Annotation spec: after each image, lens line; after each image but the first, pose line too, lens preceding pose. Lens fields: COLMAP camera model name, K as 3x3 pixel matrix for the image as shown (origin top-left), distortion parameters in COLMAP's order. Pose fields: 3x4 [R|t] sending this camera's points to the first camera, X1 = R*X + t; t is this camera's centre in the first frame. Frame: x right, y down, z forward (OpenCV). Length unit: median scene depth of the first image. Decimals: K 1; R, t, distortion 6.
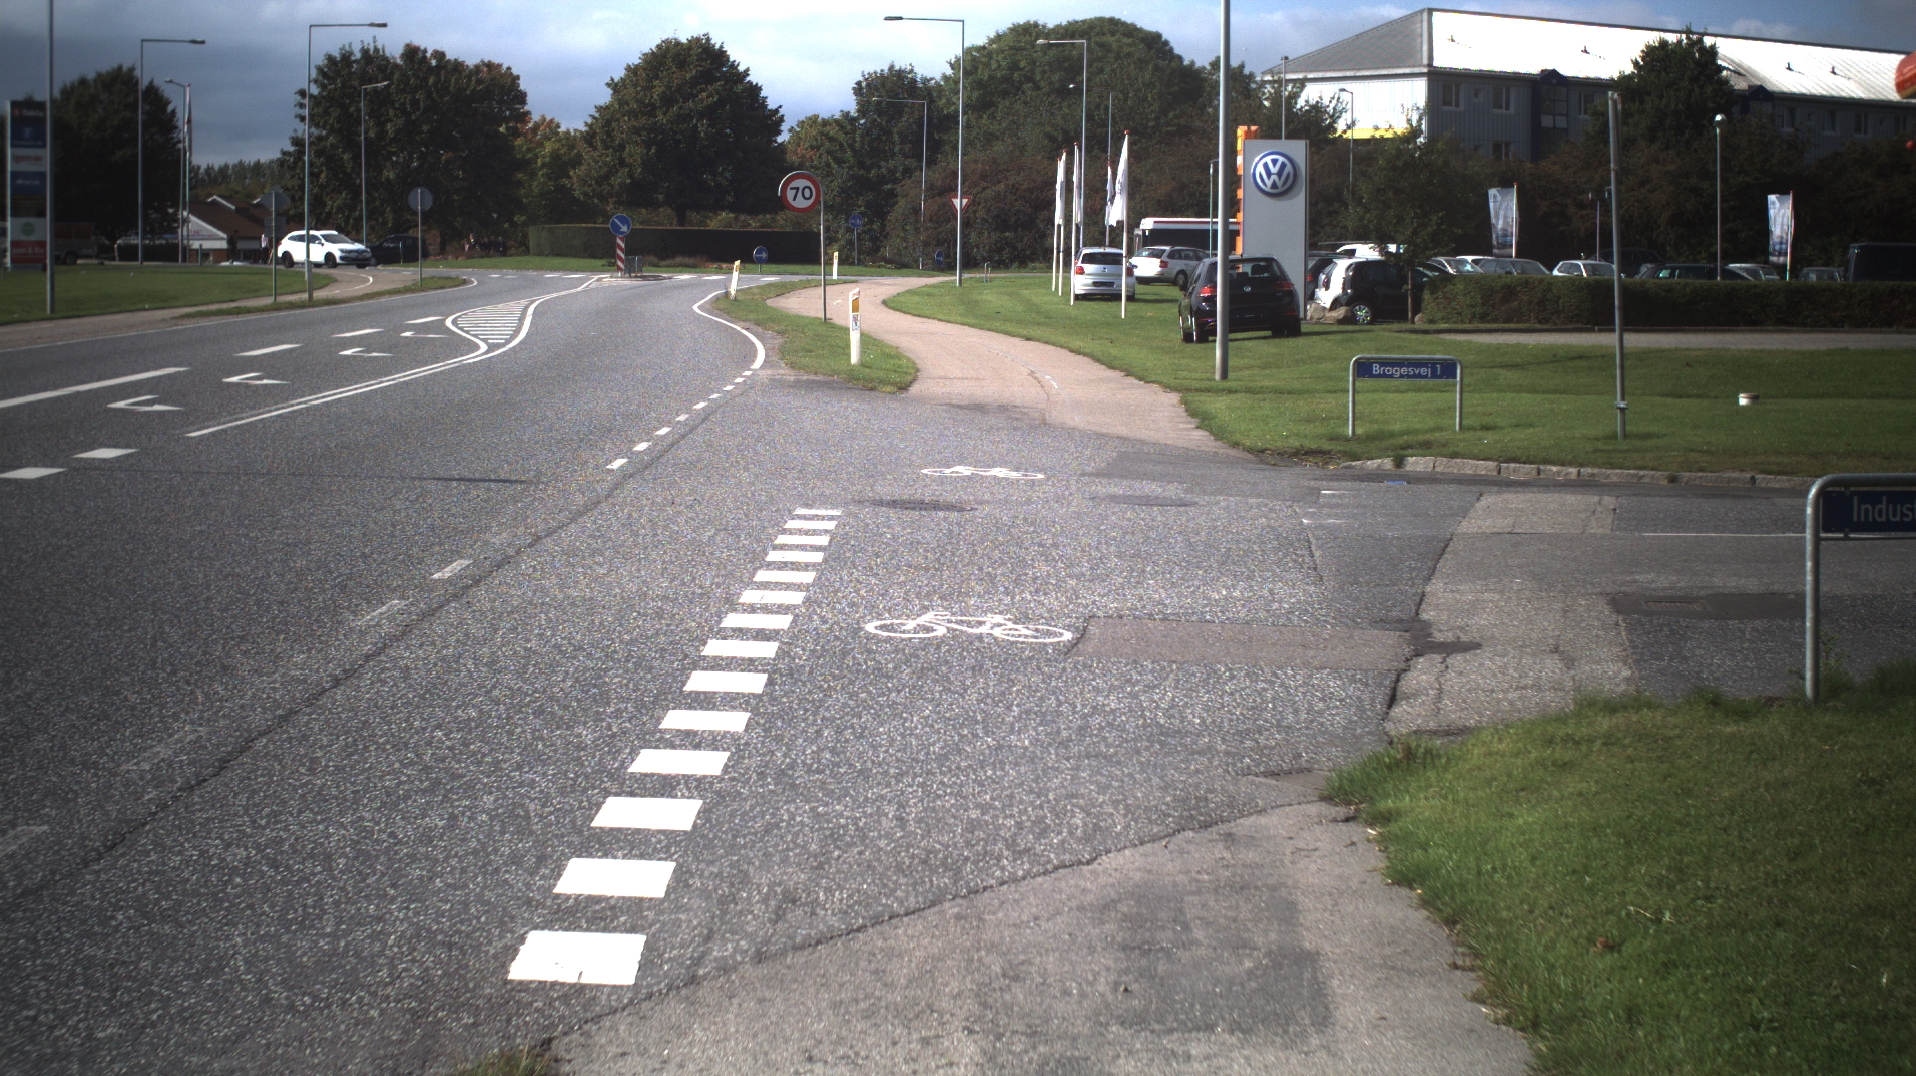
lens RADIAL K [[3696.3, 0, 958.0], [0, 3696.3, 538.0], [0, 0, 1]] dist [-0.221588, 0.181034]
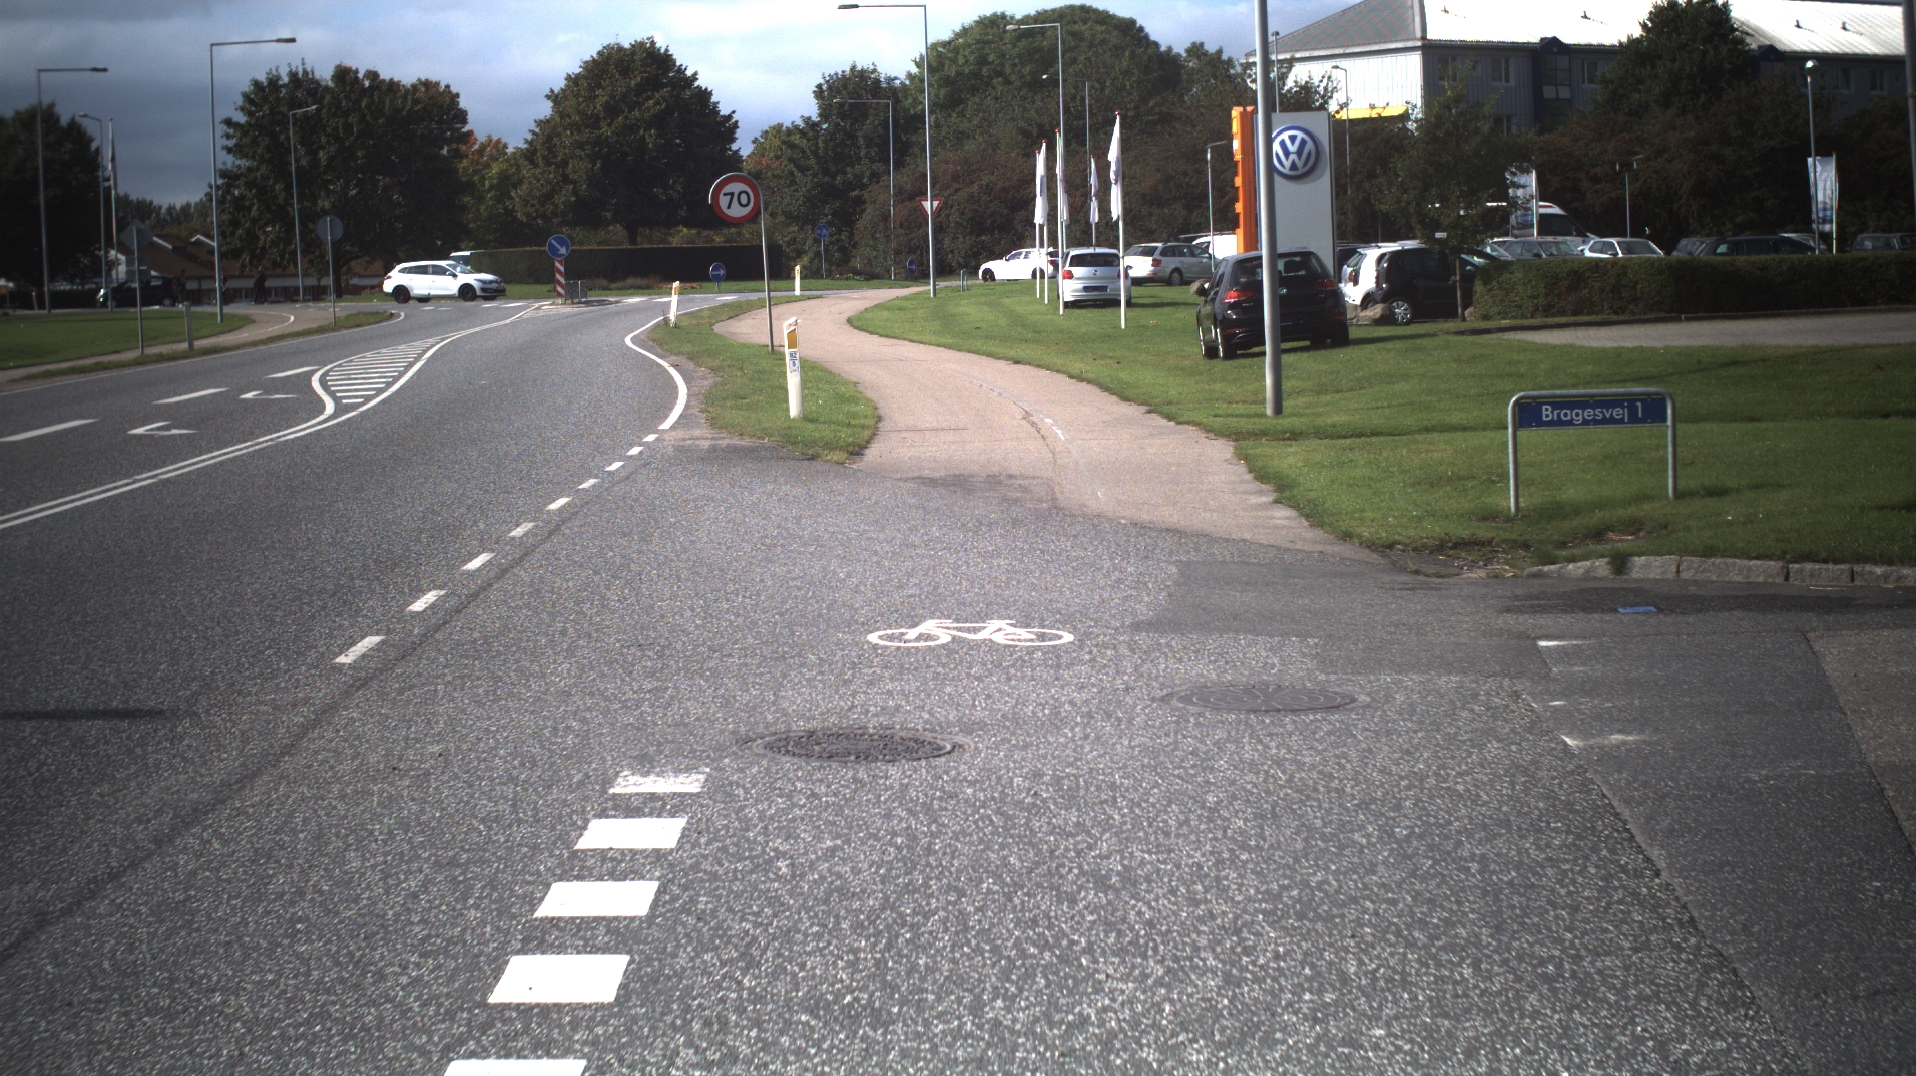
lens RADIAL K [[3696.3, 0, 958.0], [0, 3696.3, 538.0], [0, 0, 1]] dist [-0.221588, 0.181034]
pose [[0.998961, -0.045478, 0.003096, 0.000617], [0.045483, 0.998964, -0.001409, -0.005728], [-0.003029, 0.001548, 0.999994, 0.070275]]
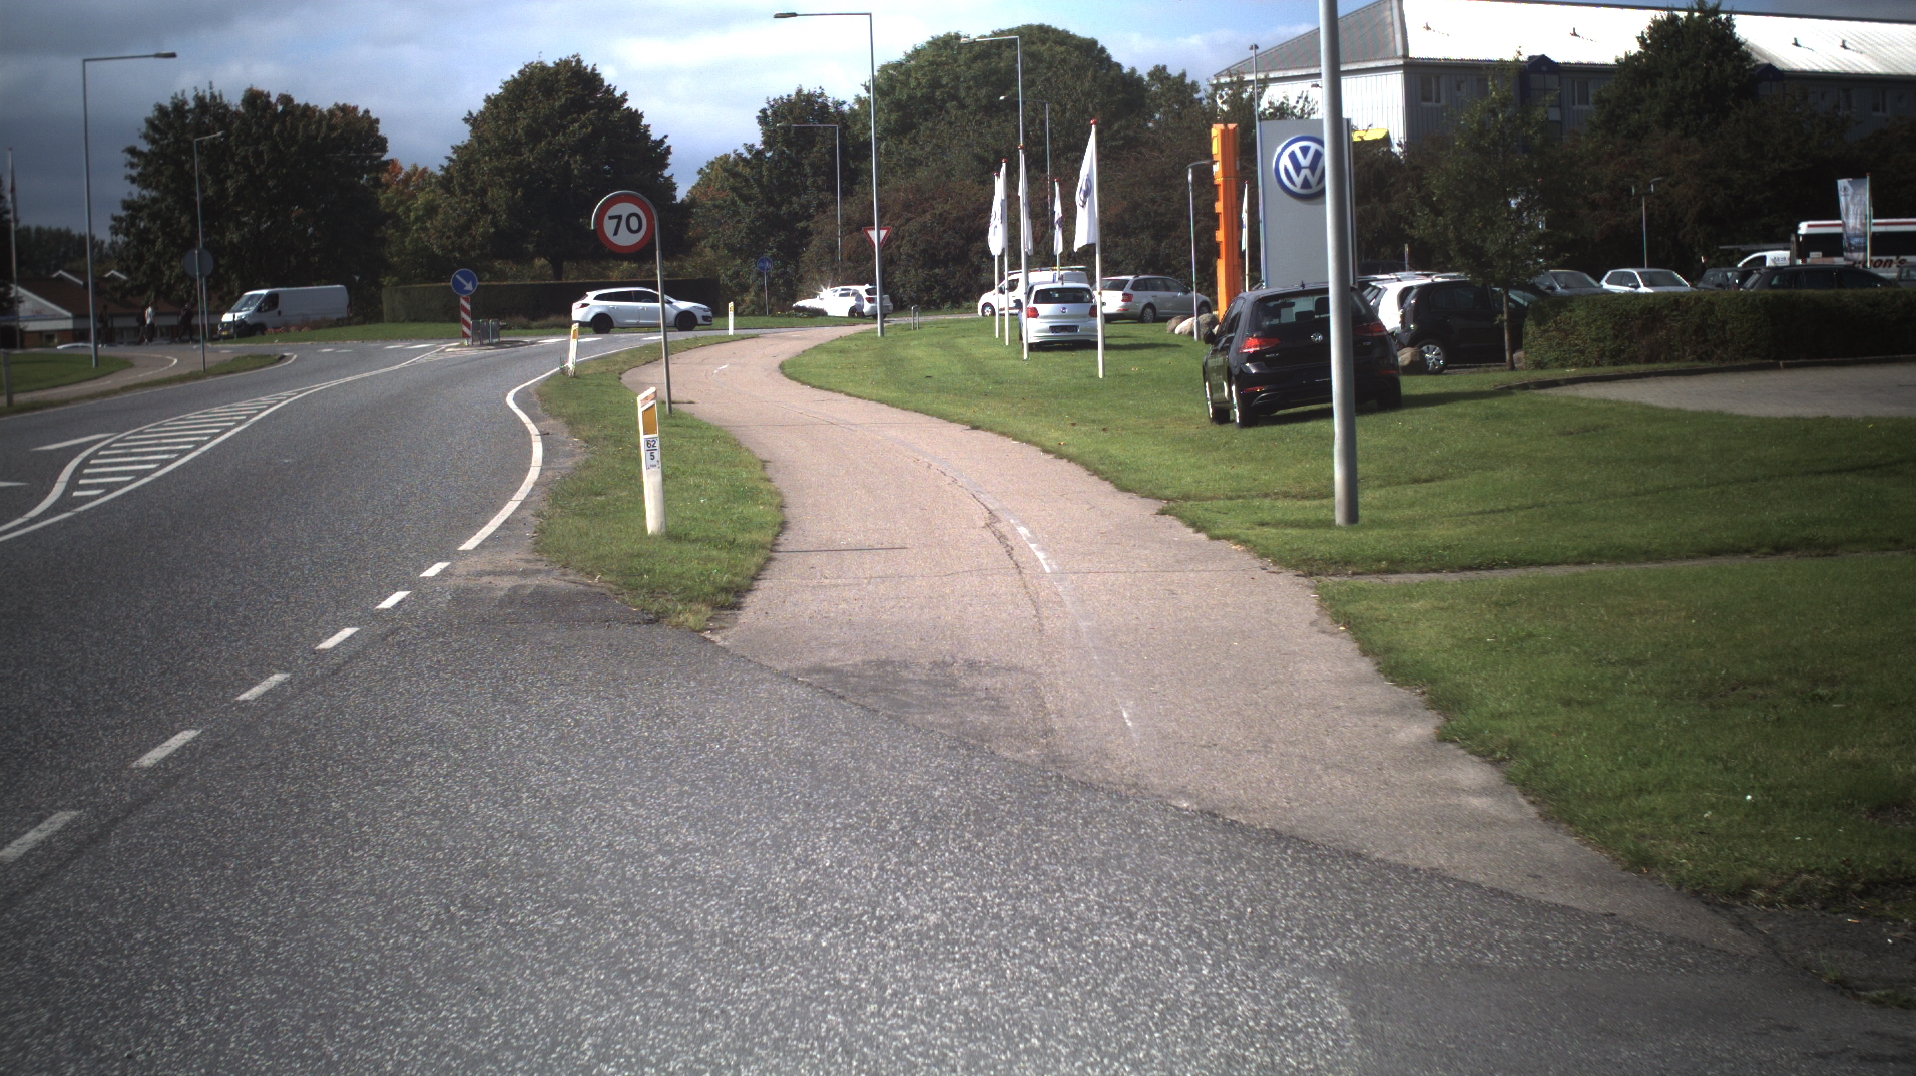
lens RADIAL K [[3696.3, 0, 958.0], [0, 3696.3, 538.0], [0, 0, 1]] dist [-0.221588, 0.181034]
pose [[0.998661, -0.049391, 0.015376, 0.002002], [0.049545, 0.998724, -0.009748, -0.011488], [-0.014875, 0.010497, 0.999834, 0.140655]]
